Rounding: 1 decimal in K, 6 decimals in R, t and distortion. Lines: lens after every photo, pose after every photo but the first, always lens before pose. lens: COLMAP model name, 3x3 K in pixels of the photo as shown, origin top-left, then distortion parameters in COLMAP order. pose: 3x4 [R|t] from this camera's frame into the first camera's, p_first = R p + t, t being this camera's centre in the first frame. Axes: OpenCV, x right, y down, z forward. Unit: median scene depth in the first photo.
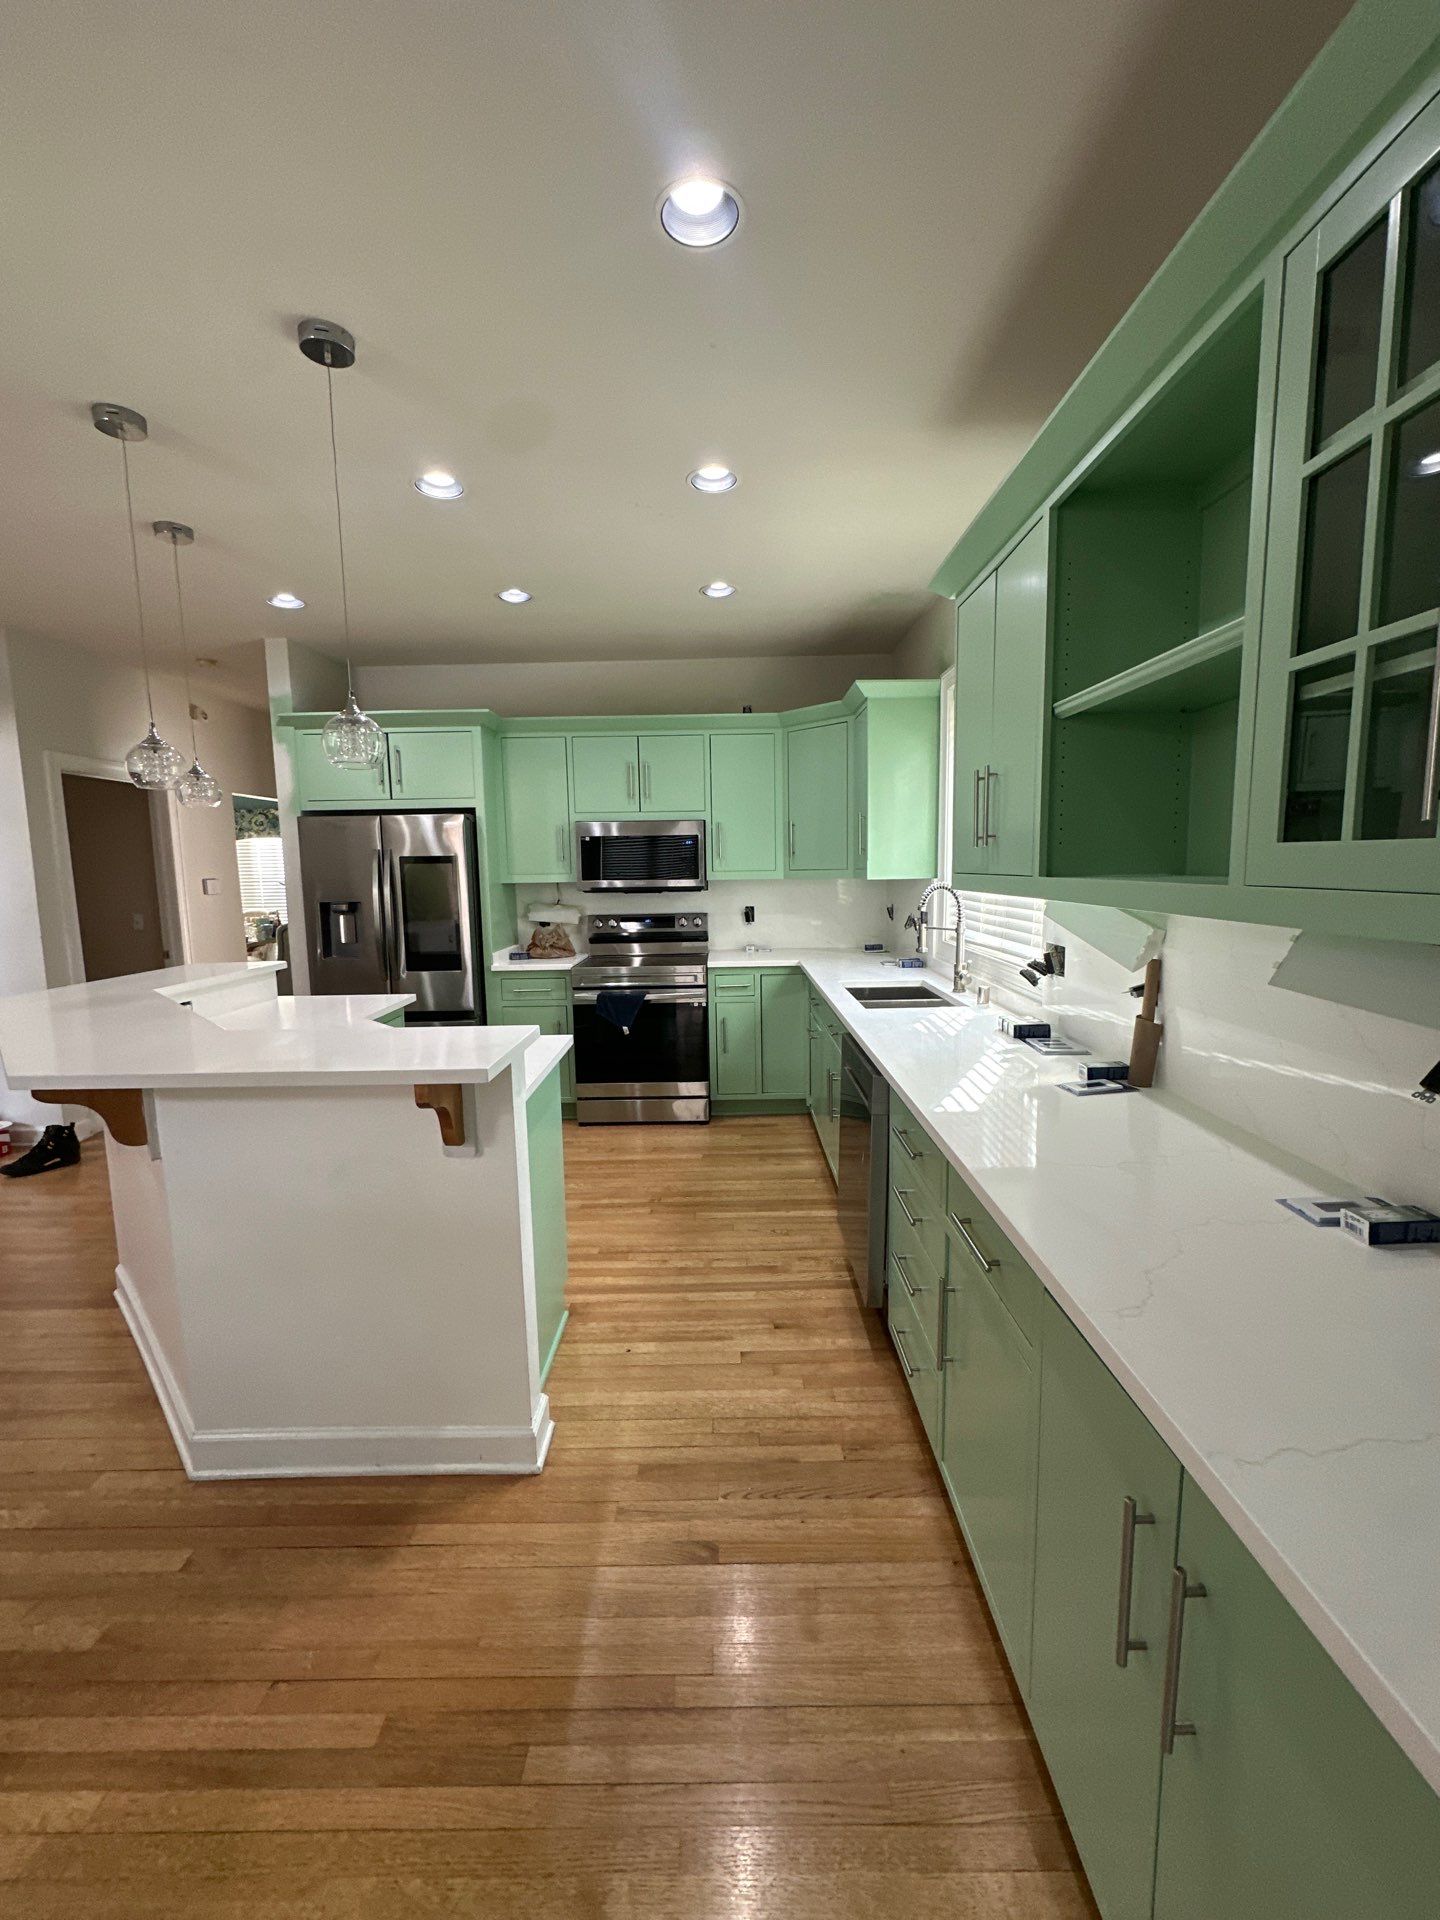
lens RADIAL K [[778.5, 0, 719.6], [0, 778.5, 959.9], [0, 0, 1]] dist [-0.003674, -0.000278]
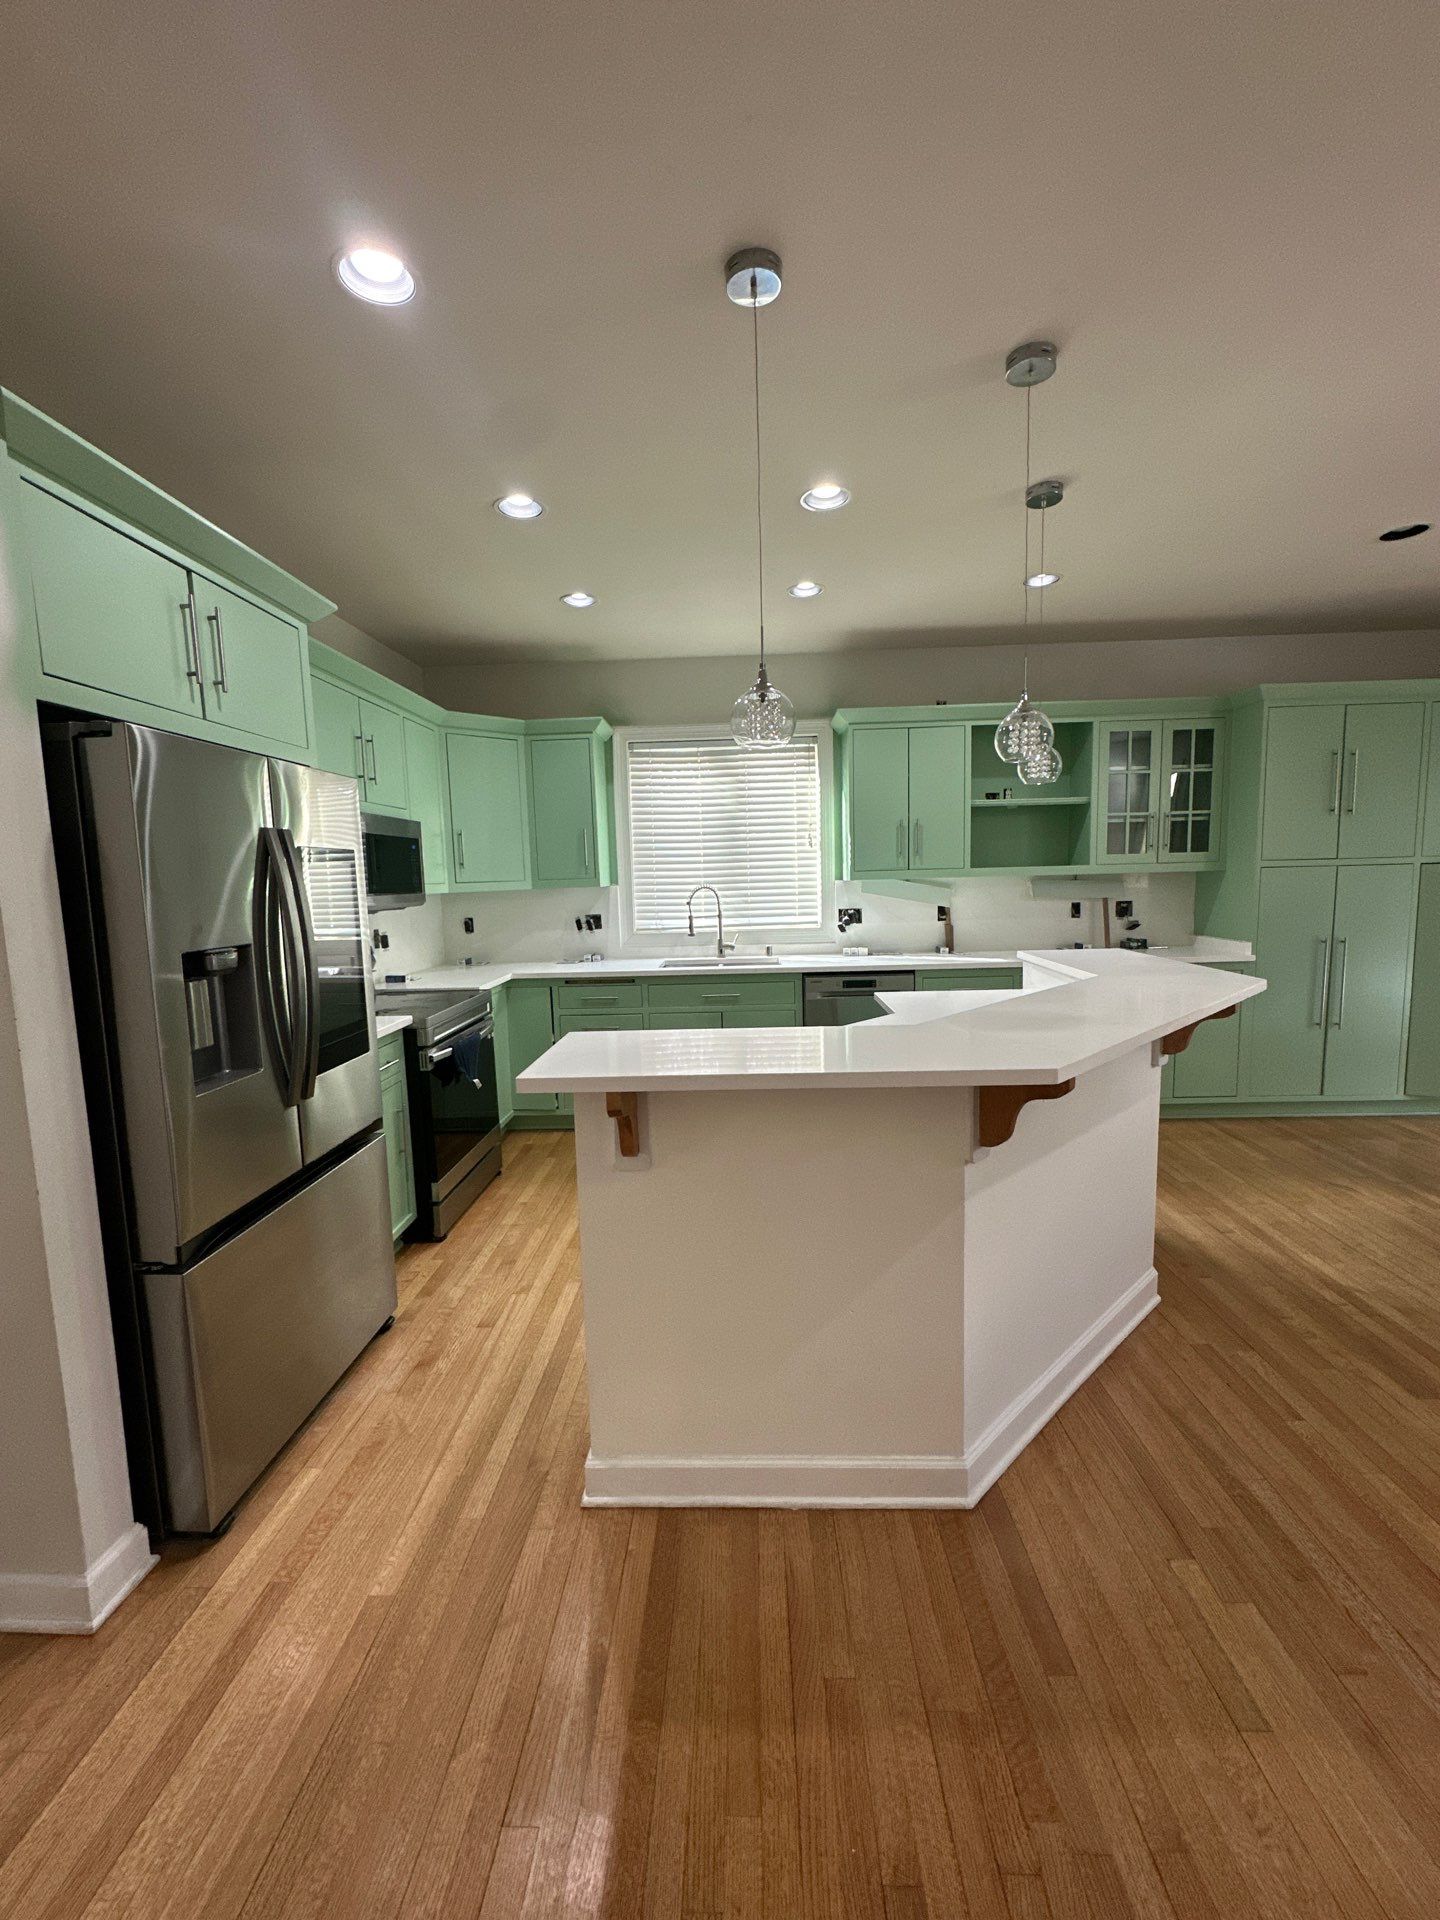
lens RADIAL K [[778.5, 0, 717.8], [0, 778.5, 960.0], [0, 0, 1]] dist [-0.003674, -0.000278]
pose [[0.034665, -0.096634, 0.994716, -0.926525], [0.152132, 0.984225, 0.090313, -0.068768], [-0.987752, 0.148197, 0.048819, 0.746234]]
